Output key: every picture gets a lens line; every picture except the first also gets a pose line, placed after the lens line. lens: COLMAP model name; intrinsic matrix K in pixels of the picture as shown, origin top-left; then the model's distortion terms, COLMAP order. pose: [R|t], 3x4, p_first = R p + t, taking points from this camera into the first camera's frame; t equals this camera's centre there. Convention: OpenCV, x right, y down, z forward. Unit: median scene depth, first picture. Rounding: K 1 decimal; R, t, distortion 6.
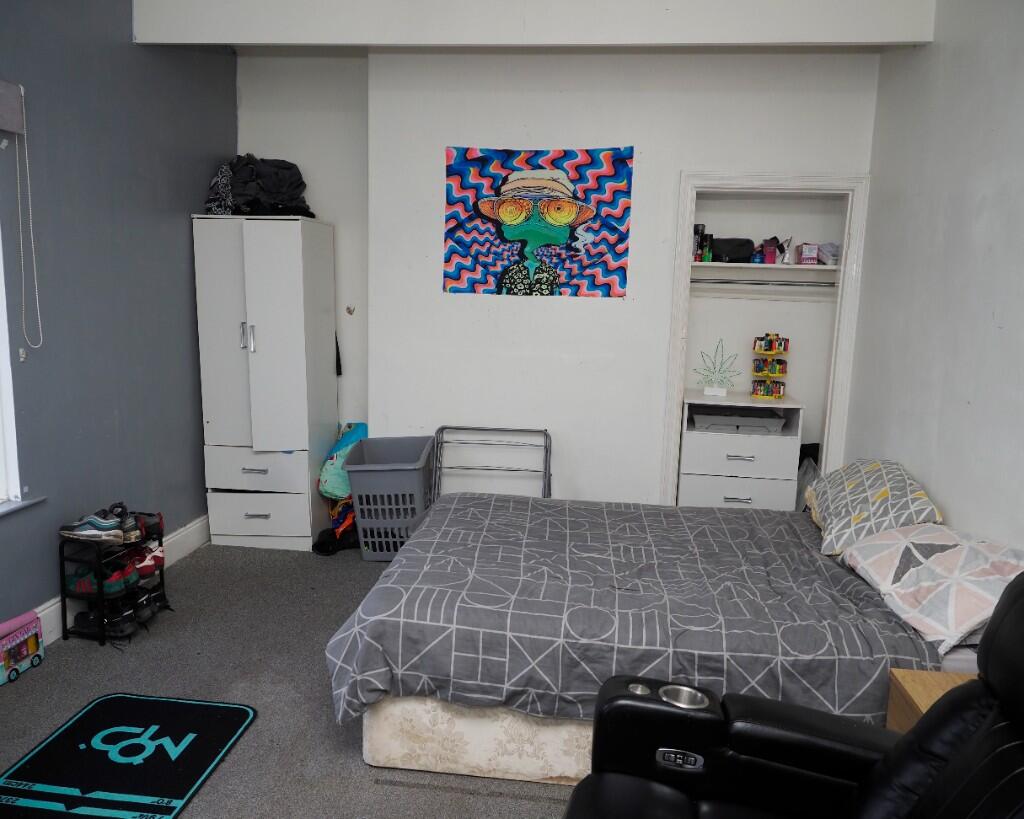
lens RADIAL K [[796.4, 0, 504.6], [0, 796.4, 410.0], [0, 0, 1]] dist [-0.011957, -0.002685]
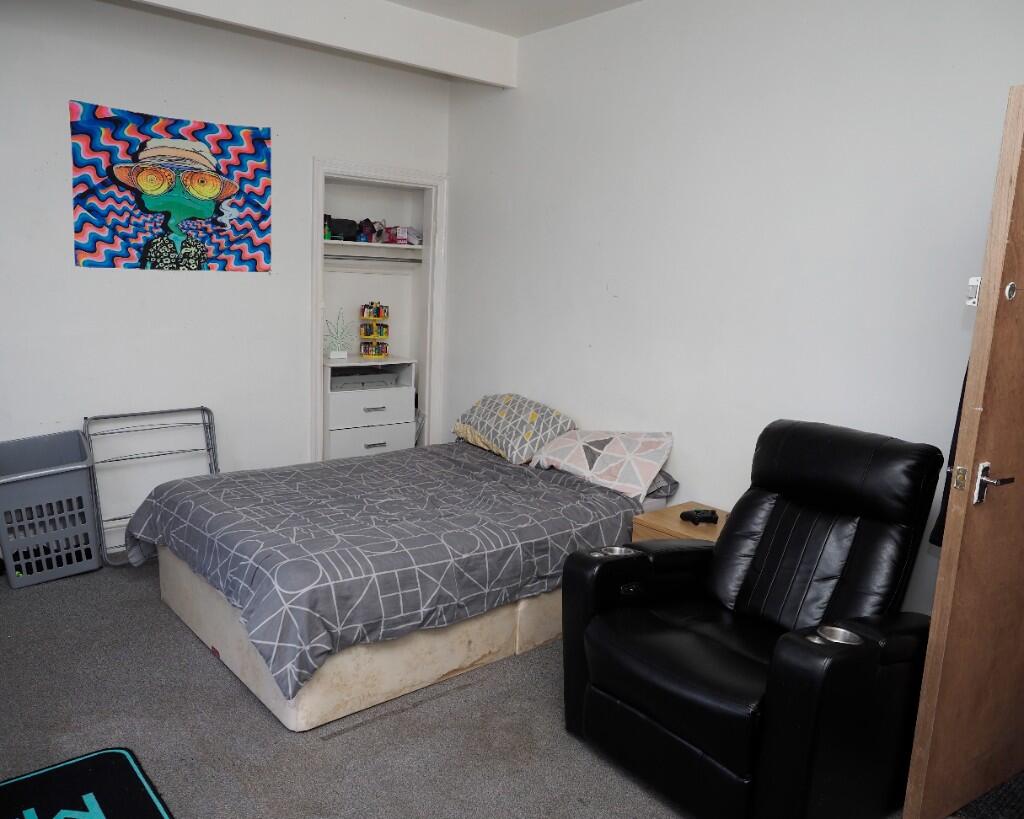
lens RADIAL K [[796.4, 0, 504.6], [0, 796.4, 410.0], [0, 0, 1]] dist [-0.011957, -0.002685]
pose [[0.680756, -0.126549, 0.721496, -0.420996], [0.091929, 0.991936, 0.087245, -0.023704], [-0.726719, 0.006934, 0.686900, 0.053069]]
